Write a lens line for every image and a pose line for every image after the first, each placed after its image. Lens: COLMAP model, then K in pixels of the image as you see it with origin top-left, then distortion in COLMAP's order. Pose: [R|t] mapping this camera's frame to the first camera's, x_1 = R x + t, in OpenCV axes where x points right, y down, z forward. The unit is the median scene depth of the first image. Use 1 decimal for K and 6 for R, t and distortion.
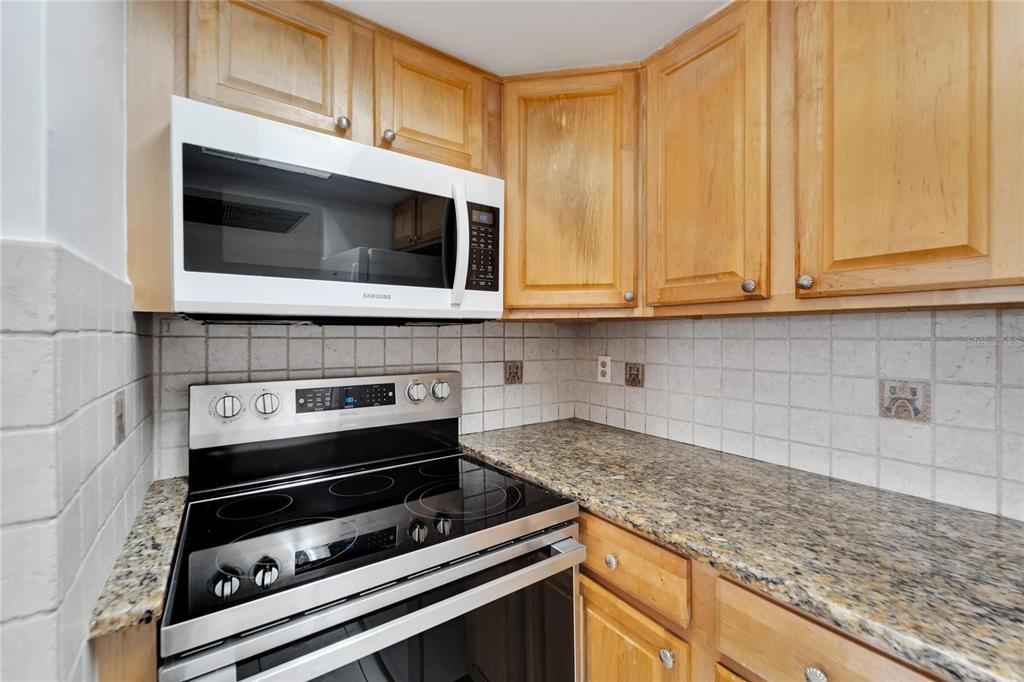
lens RADIAL K [[416.3, 0, 508.8], [0, 416.3, 336.9], [0, 0, 1]] dist [0.001591, -0.000637]
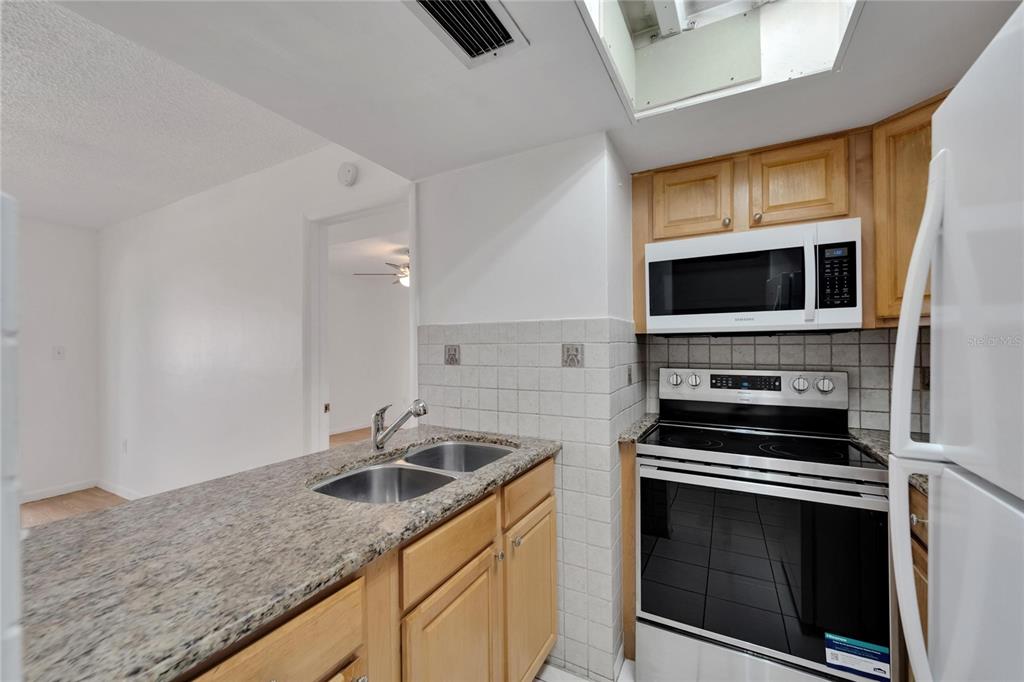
lens RADIAL K [[409.6, 0, 506.1], [0, 409.6, 343.3], [0, 0, 1]] dist [0.003299, -0.002845]
pose [[0.447244, -0.008558, -0.894371, 0.600075], [0.003762, 0.999963, -0.007687, 0.006684], [0.894404, 0.000073, 0.447260, -0.494089]]
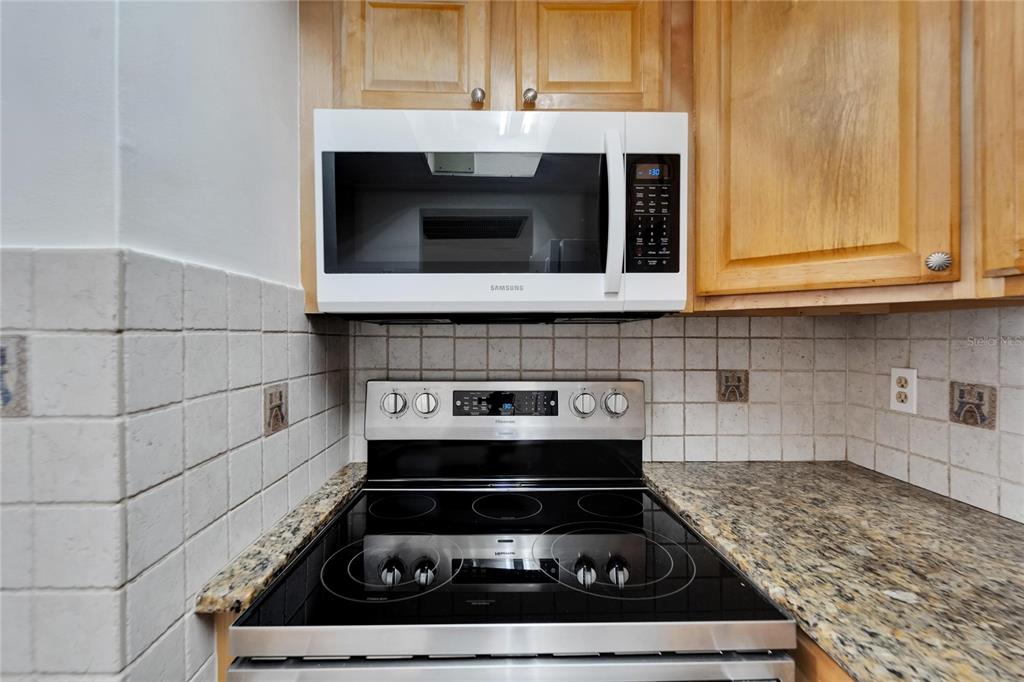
lens RADIAL K [[427.5, 0, 501.7], [0, 427.5, 336.4], [0, 0, 1]] dist [0.000776, -0.000790]
pose [[0.832244, -0.000004, -0.554409, 0.125178], [-0.001237, 0.999997, -0.001864, 0.001482], [0.554408, 0.002237, 0.832242, 0.224787]]
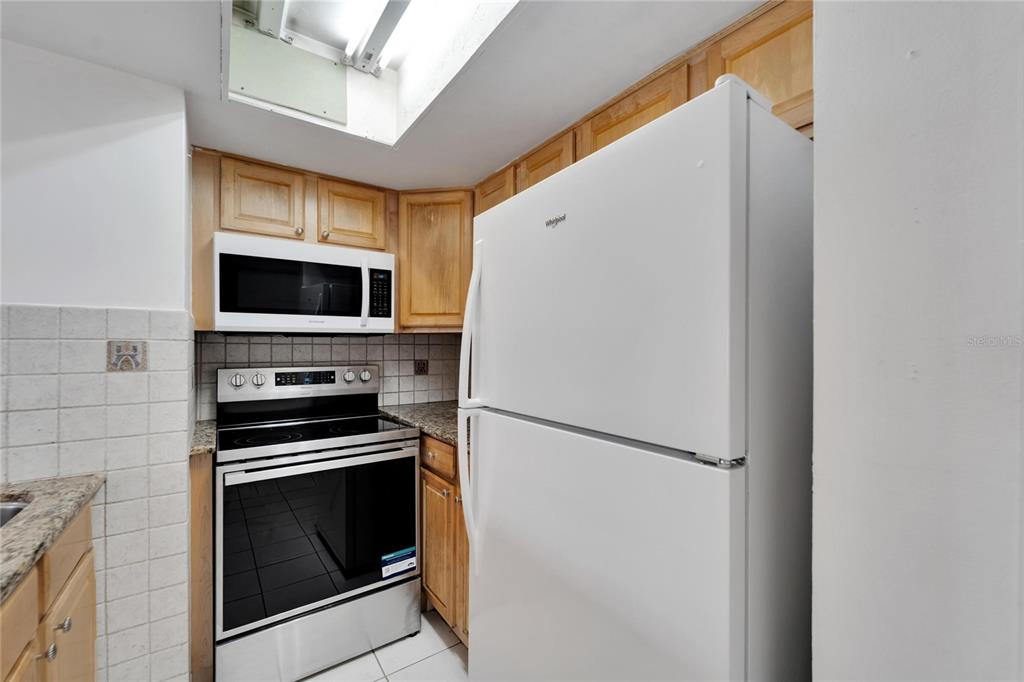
lens RADIAL K [[413.8, 0, 504.9], [0, 413.8, 344.7], [0, 0, 1]] dist [0.000850, -0.000387]
pose [[0.999999, 0.001334, 0.001082, 0.446937], [-0.001330, 0.999991, -0.004108, 0.011507], [-0.001088, 0.004107, 0.999991, -0.735224]]
